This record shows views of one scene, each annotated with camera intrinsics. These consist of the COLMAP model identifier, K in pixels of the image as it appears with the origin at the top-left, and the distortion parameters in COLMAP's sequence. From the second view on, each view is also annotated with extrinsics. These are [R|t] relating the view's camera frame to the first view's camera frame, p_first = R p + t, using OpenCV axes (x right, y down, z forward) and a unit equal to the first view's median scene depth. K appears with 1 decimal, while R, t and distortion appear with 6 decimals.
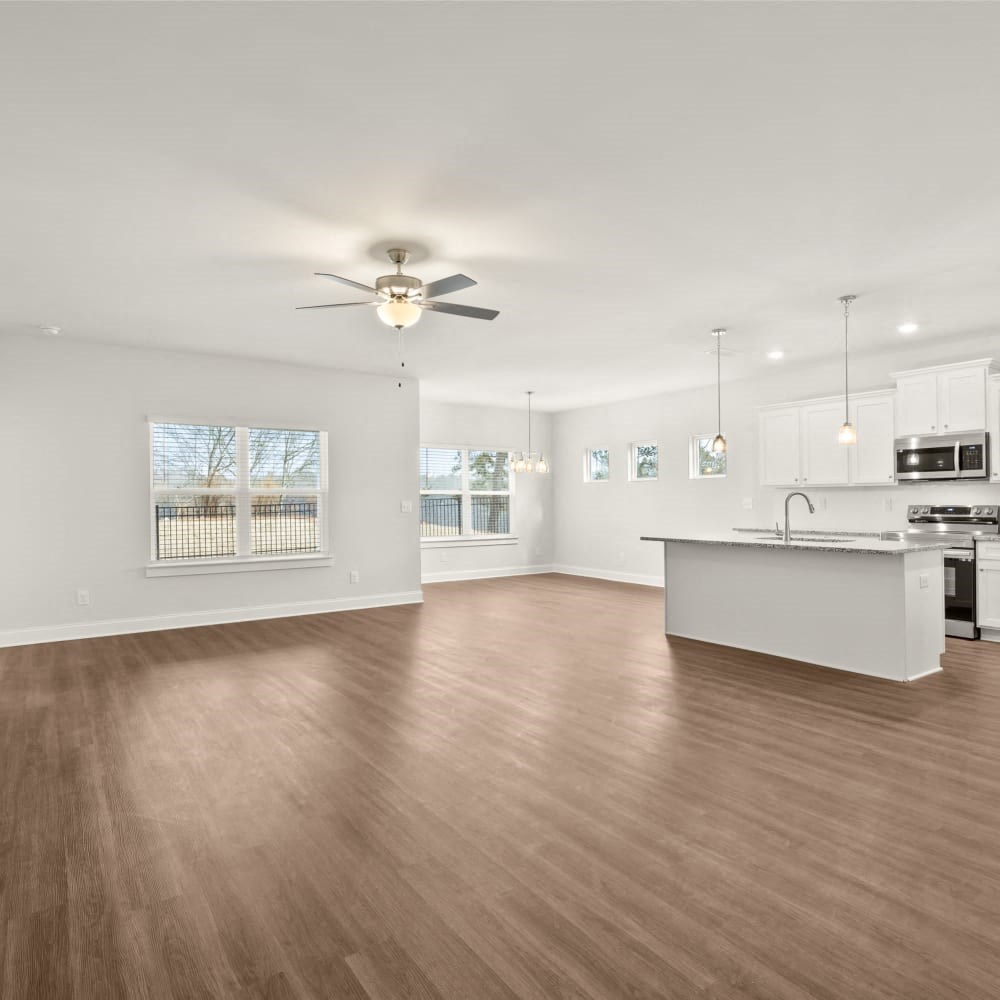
lens RADIAL K [[654.3, 0, 500.0], [0, 654.3, 500.0], [0, 0, 1]] dist [-0.003058, -0.000486]
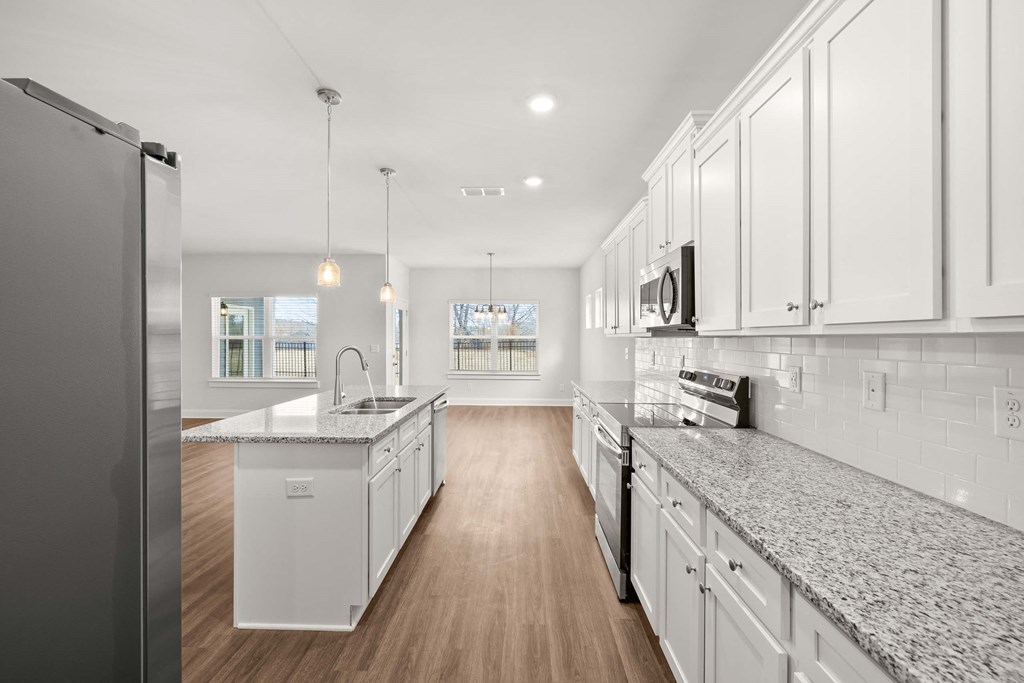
lens RADIAL K [[436.8, 0, 512.0], [0, 436.8, 341.5], [0, 0, 1]] dist [-0.001043, -0.000276]
pose [[0.805926, 0.015309, -0.591818, 0.548328], [-0.010640, 0.999879, 0.011375, -0.015731], [0.591921, -0.002870, 0.805991, 0.390762]]
